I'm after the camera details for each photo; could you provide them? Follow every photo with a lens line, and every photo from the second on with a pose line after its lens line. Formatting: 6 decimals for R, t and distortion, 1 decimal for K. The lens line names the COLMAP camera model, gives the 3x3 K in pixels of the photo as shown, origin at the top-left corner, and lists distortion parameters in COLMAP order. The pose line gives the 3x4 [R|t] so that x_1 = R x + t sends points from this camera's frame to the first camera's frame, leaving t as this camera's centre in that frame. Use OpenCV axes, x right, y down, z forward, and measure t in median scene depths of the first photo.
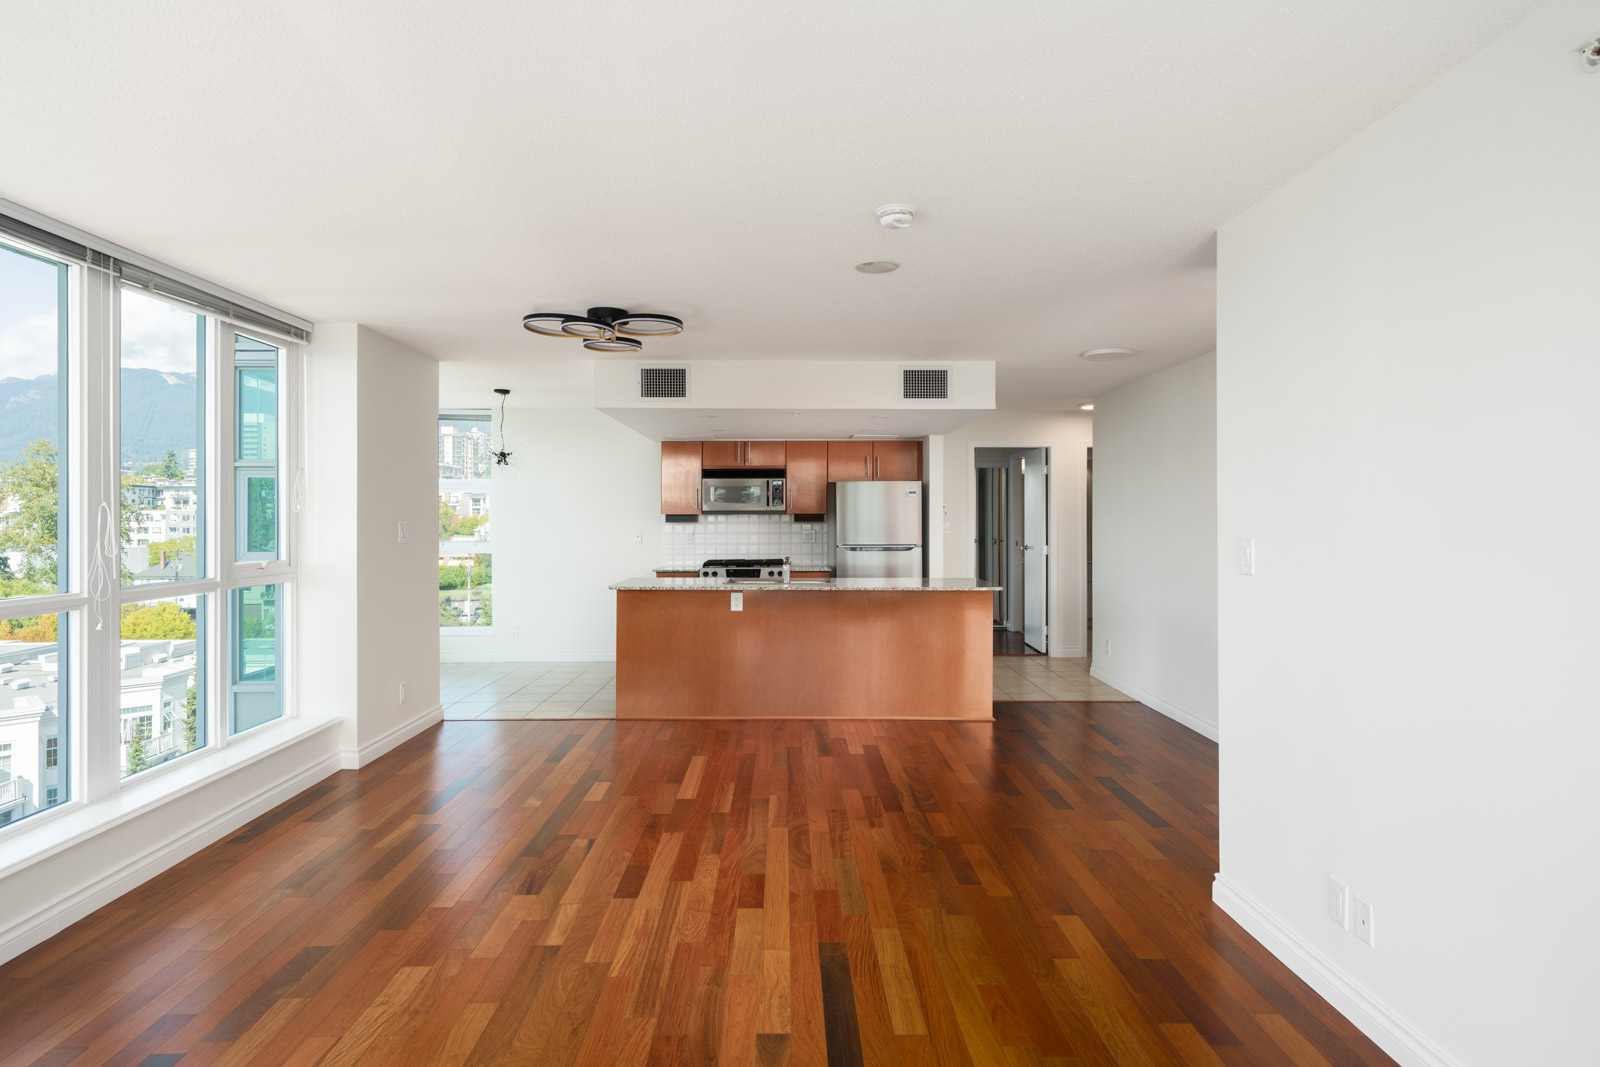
lens RADIAL K [[876.6, 0, 813.5], [0, 876.6, 517.9], [0, 0, 1]] dist [0.002639, -0.002158]
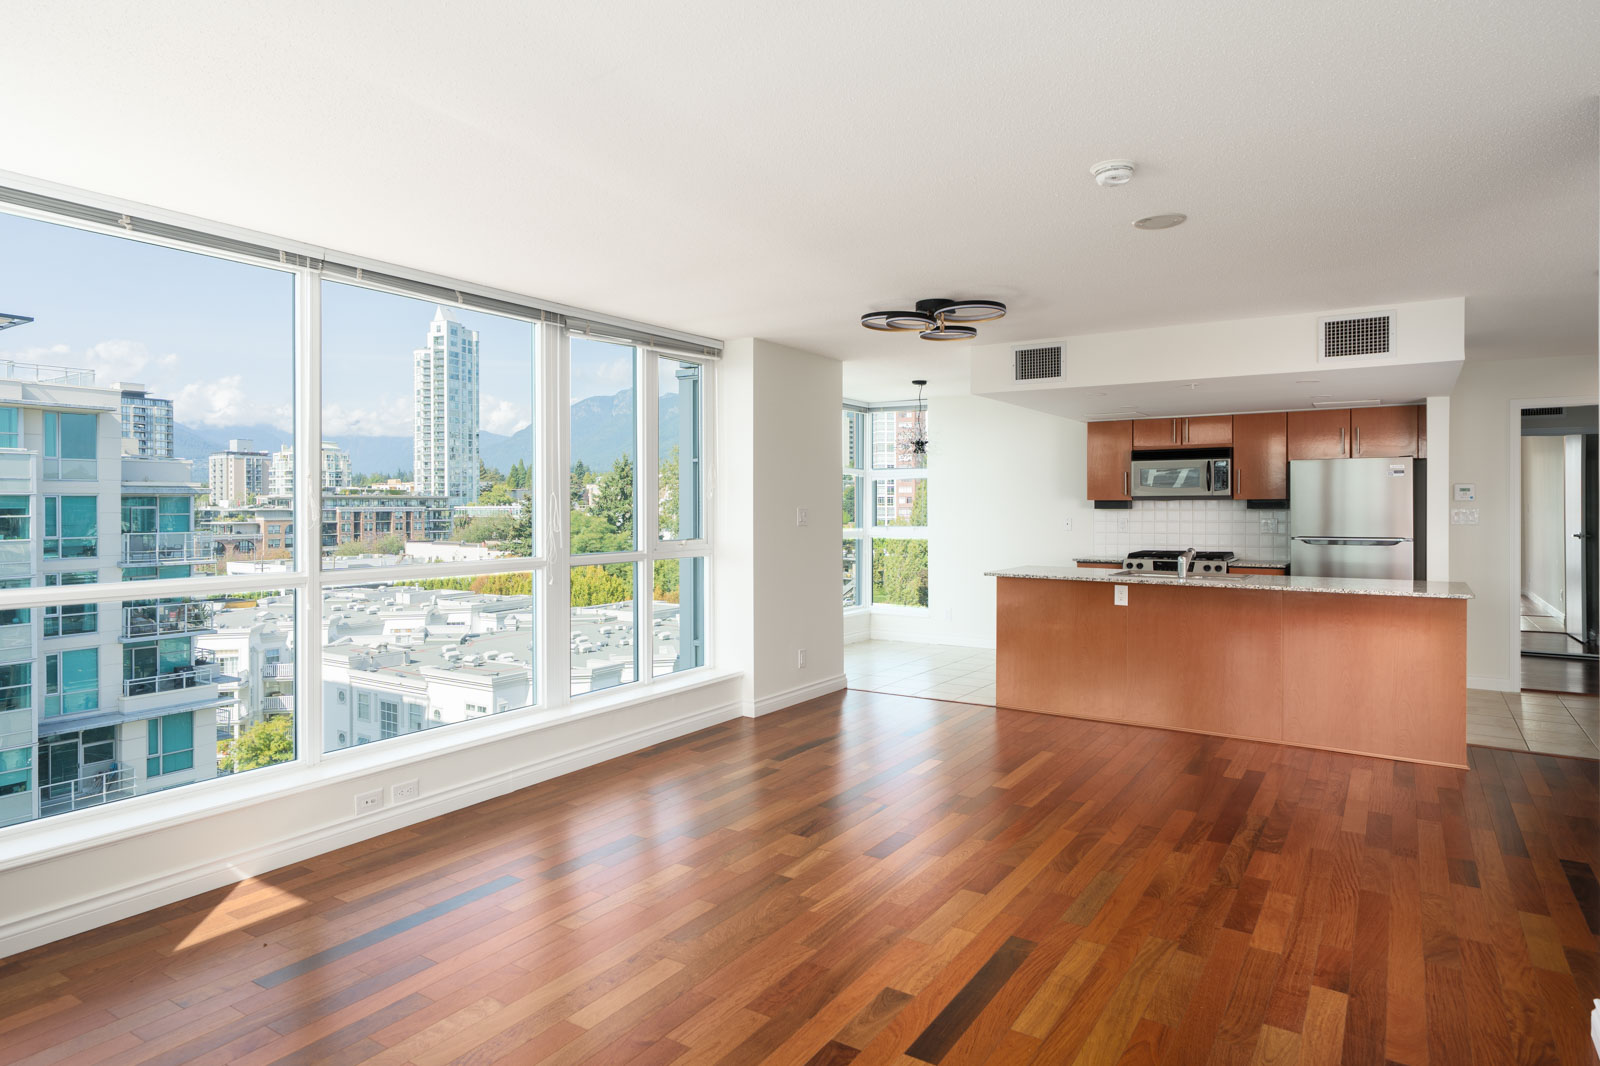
lens RADIAL K [[933.3, 0, 793.1], [0, 933.3, 516.1], [0, 0, 1]] dist [-0.010046, 0.004763]
pose [[0.820980, 0.006645, -0.570919, 0.186023], [0.000272, 0.999928, 0.012030, 0.000940], [0.570957, -0.010032, 0.820919, 0.004704]]
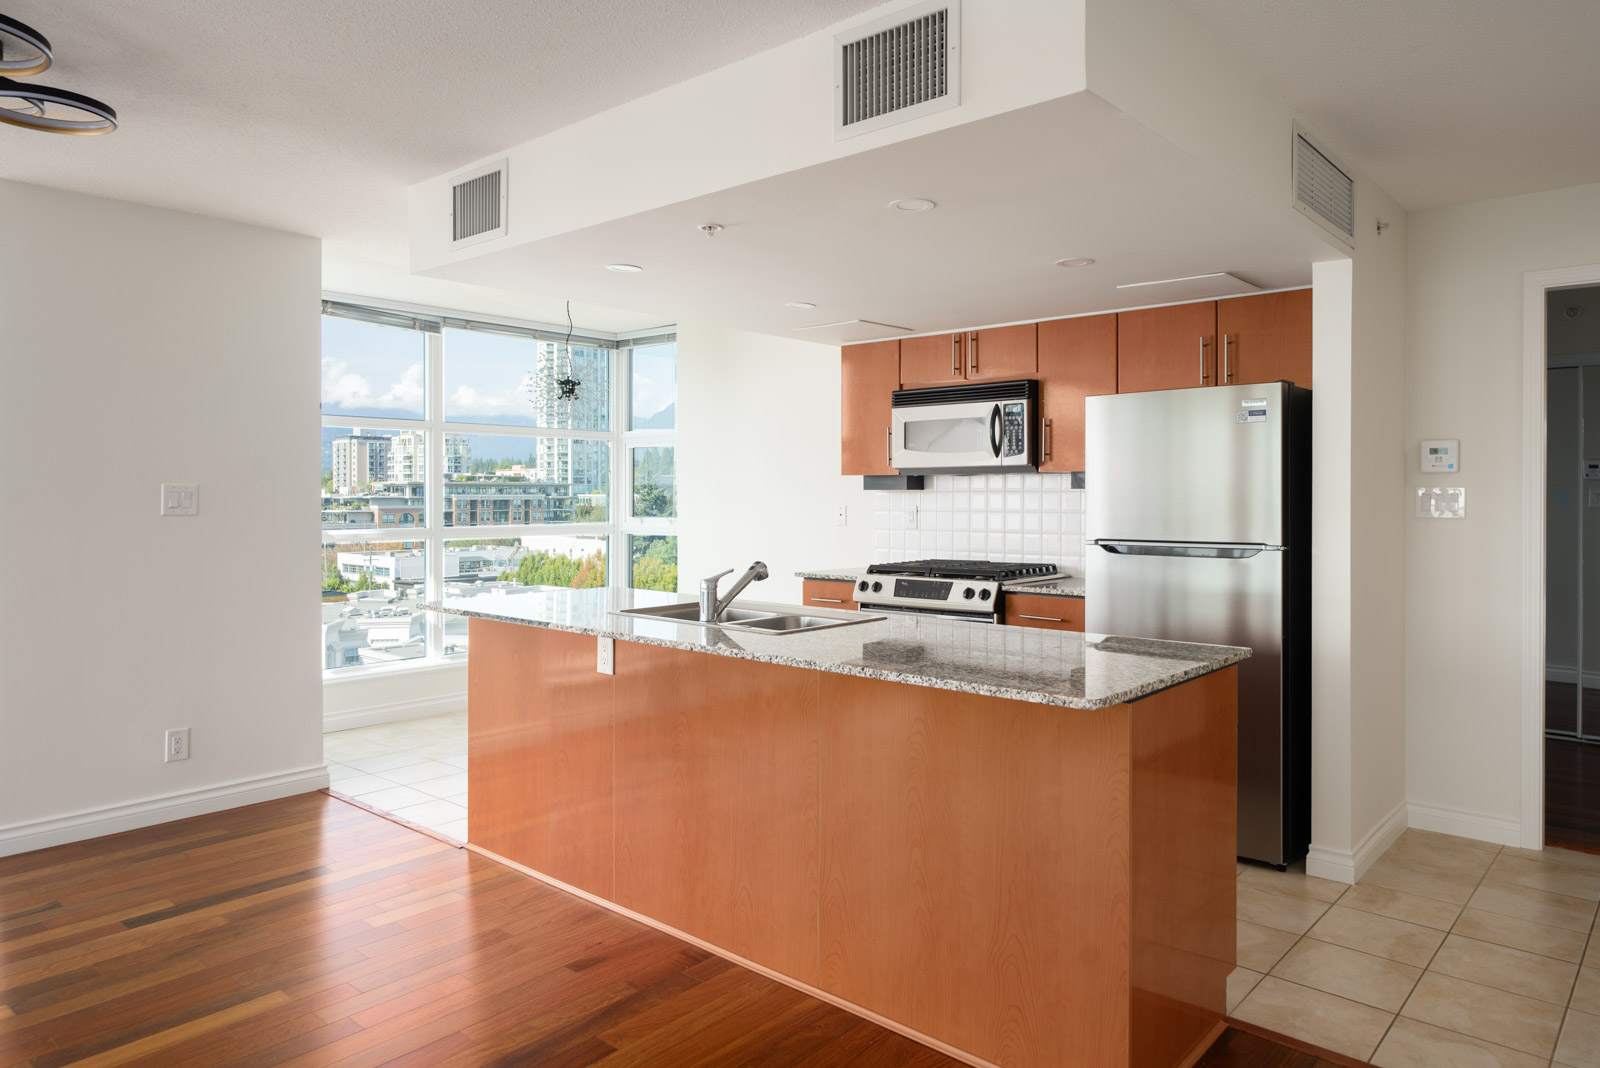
lens RADIAL K [[1047.3, 0, 814.4], [0, 1047.3, 496.0], [0, 0, 1]] dist [0.014619, 0.000668]
pose [[0.738211, 0.003695, -0.674560, 0.368283], [-0.003030, 0.999993, 0.002161, 0.010640], [0.674563, 0.000448, 0.738217, 0.663129]]
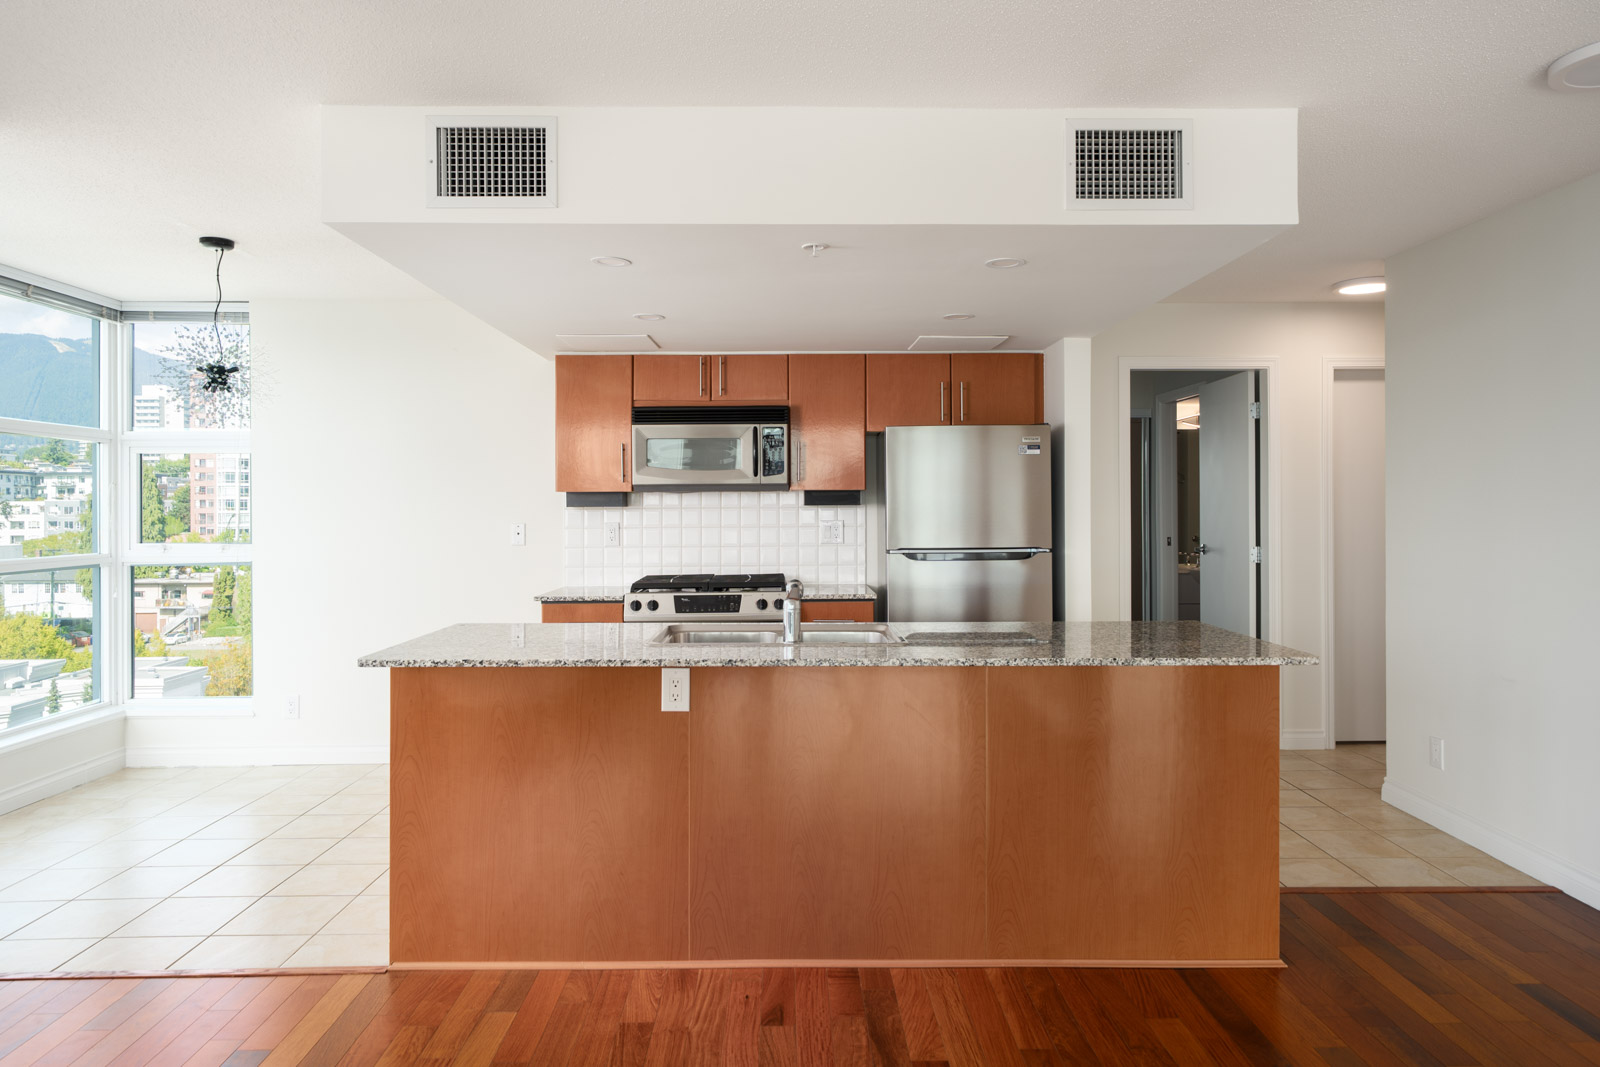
lens RADIAL K [[1047.3, 0, 803.5], [0, 1047.3, 497.1], [0, 0, 1]] dist [0.014619, 0.000668]
pose [[0.999871, -0.003851, -0.015568, -0.017486], [0.003701, 0.999947, -0.009614, 0.007926], [0.015605, 0.009555, 0.999833, 0.492757]]
